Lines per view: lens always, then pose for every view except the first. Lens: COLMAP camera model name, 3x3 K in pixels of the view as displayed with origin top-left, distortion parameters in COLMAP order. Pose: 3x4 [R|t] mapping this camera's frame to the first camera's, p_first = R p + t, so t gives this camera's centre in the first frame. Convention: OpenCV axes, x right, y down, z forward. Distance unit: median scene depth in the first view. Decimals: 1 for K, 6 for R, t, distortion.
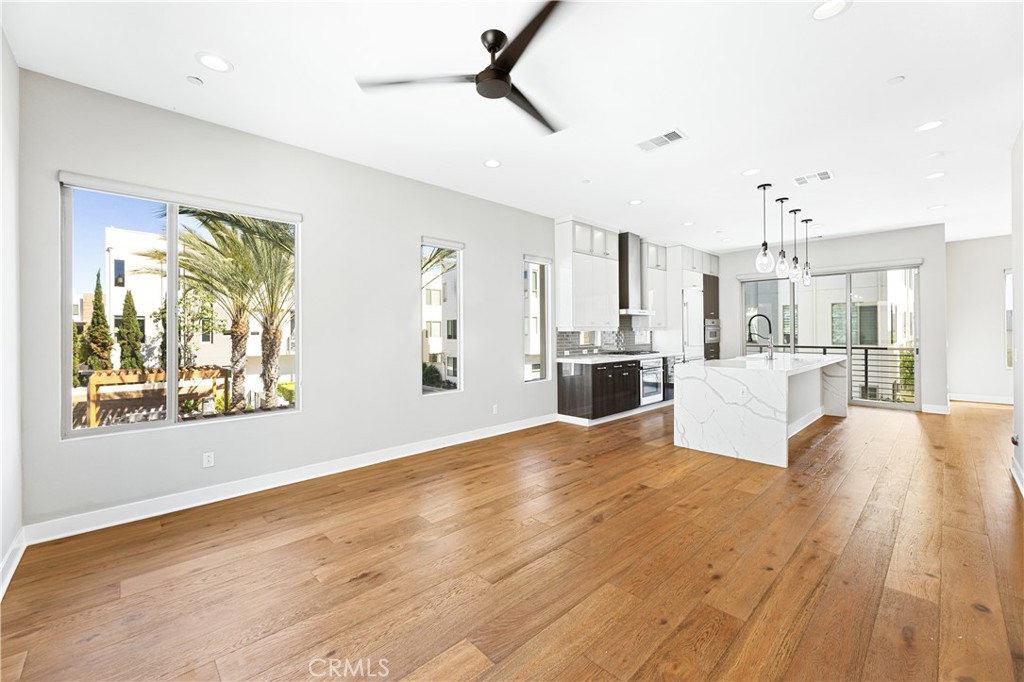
lens RADIAL K [[410.8, 0, 509.5], [0, 410.8, 331.5], [0, 0, 1]] dist [-0.000502, -0.000101]
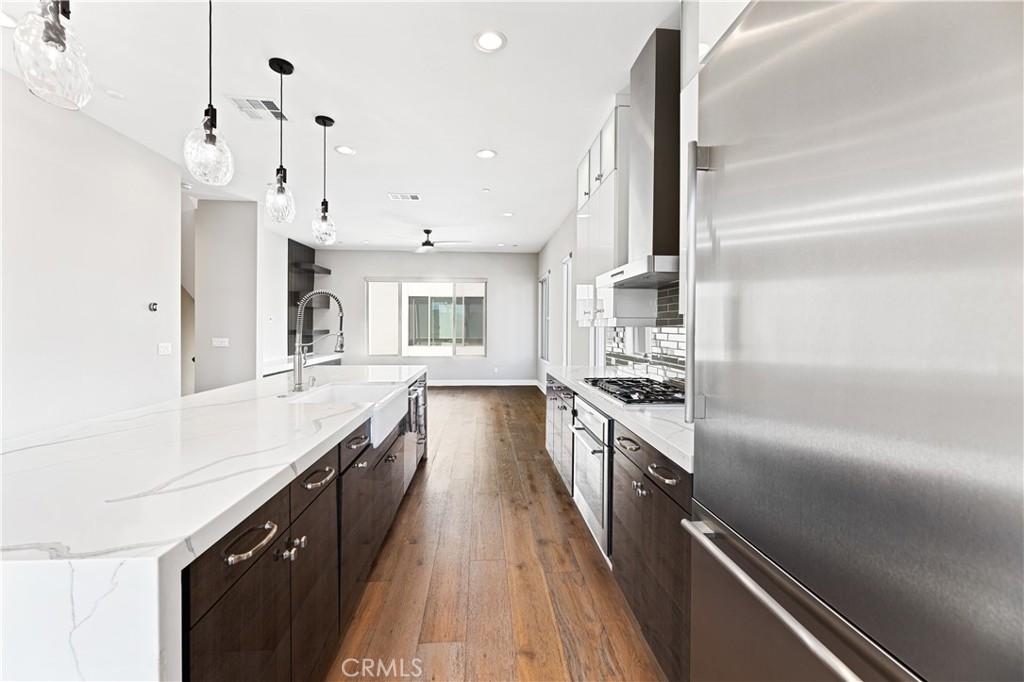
lens RADIAL K [[410.8, 0, 509.5], [0, 410.8, 331.5], [0, 0, 1]] dist [-0.000502, -0.000101]
pose [[-0.632772, 0.015339, -0.774186, 0.669815], [0.002580, 0.999840, 0.017702, -0.003606], [0.774334, 0.009204, -0.632711, 1.168691]]
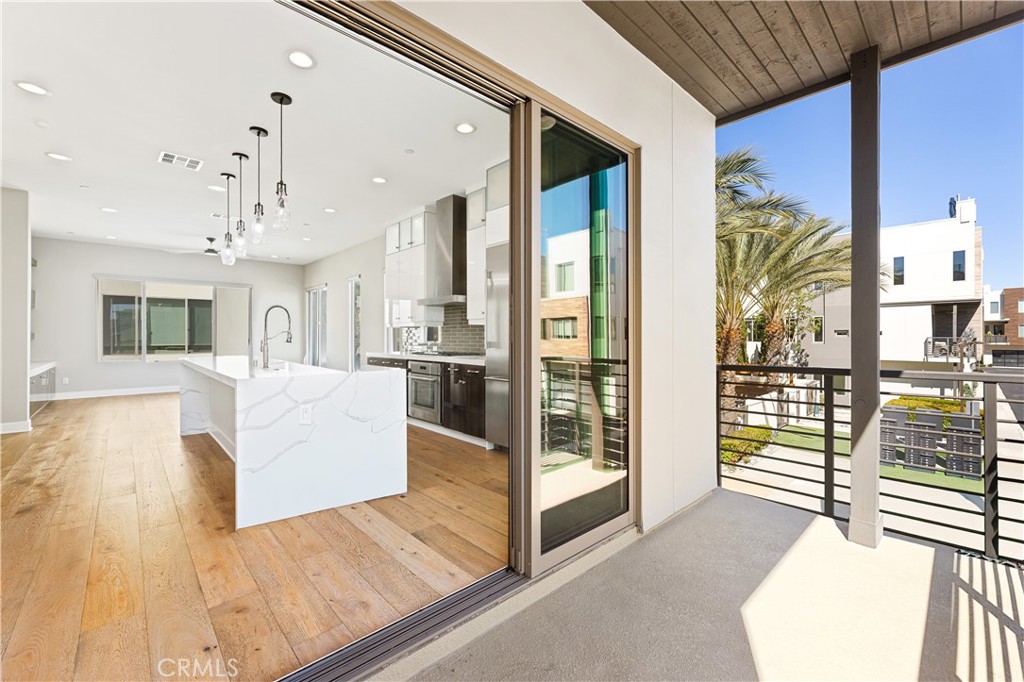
lens RADIAL K [[421.0, 0, 504.9], [0, 421.0, 336.2], [0, 0, 1]] dist [-0.000552, 0.000096]
pose [[-0.016528, 0.007844, -0.999833, 1.114234], [0.001559, 0.999968, 0.007820, 0.014148], [0.999862, -0.001429, -0.016540, 1.156922]]
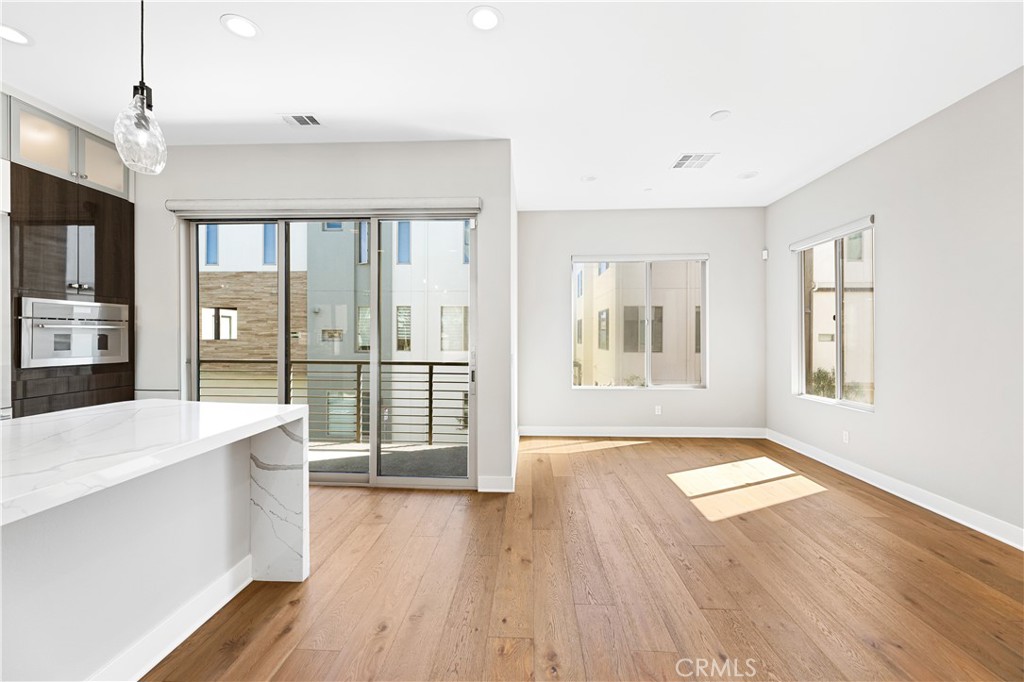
lens RADIAL K [[410.8, 0, 509.5], [0, 410.8, 331.5], [0, 0, 1]] dist [-0.000502, -0.000101]
pose [[0.718681, 0.017396, 0.695122, 0.643949], [-0.010899, 0.999846, -0.013753, -0.002122], [-0.695255, 0.002308, 0.718760, 0.574298]]
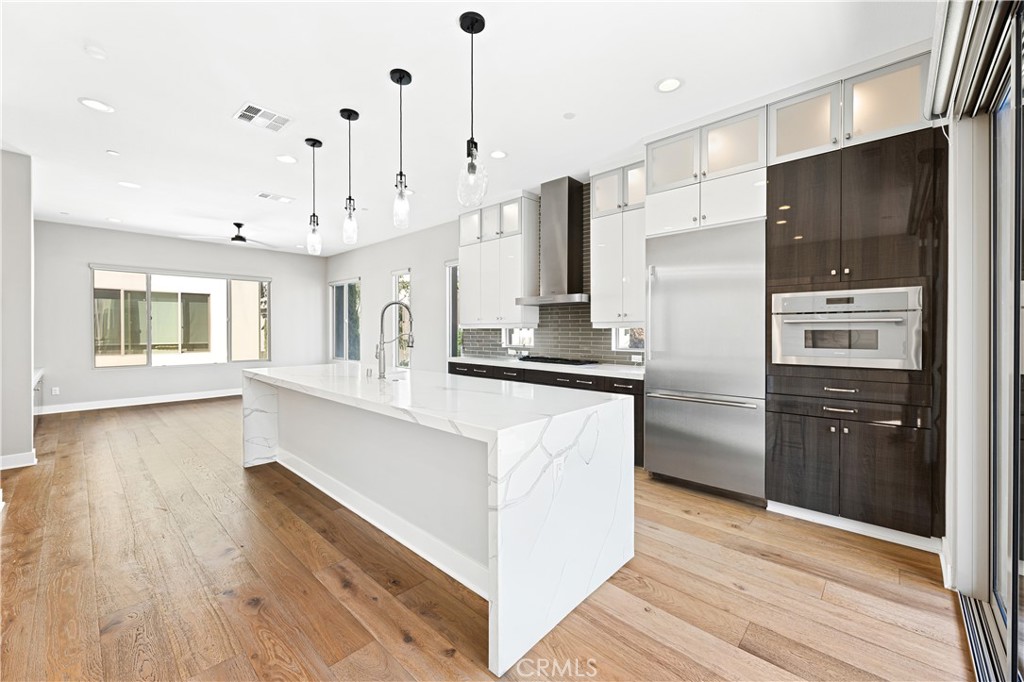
lens RADIAL K [[410.8, 0, 509.5], [0, 410.8, 331.5], [0, 0, 1]] dist [-0.000502, -0.000101]
pose [[0.062412, 0.011918, -0.997979, 0.984231], [-0.000041, 0.999929, 0.011939, -0.003640], [0.998050, -0.000704, 0.062408, 0.914041]]
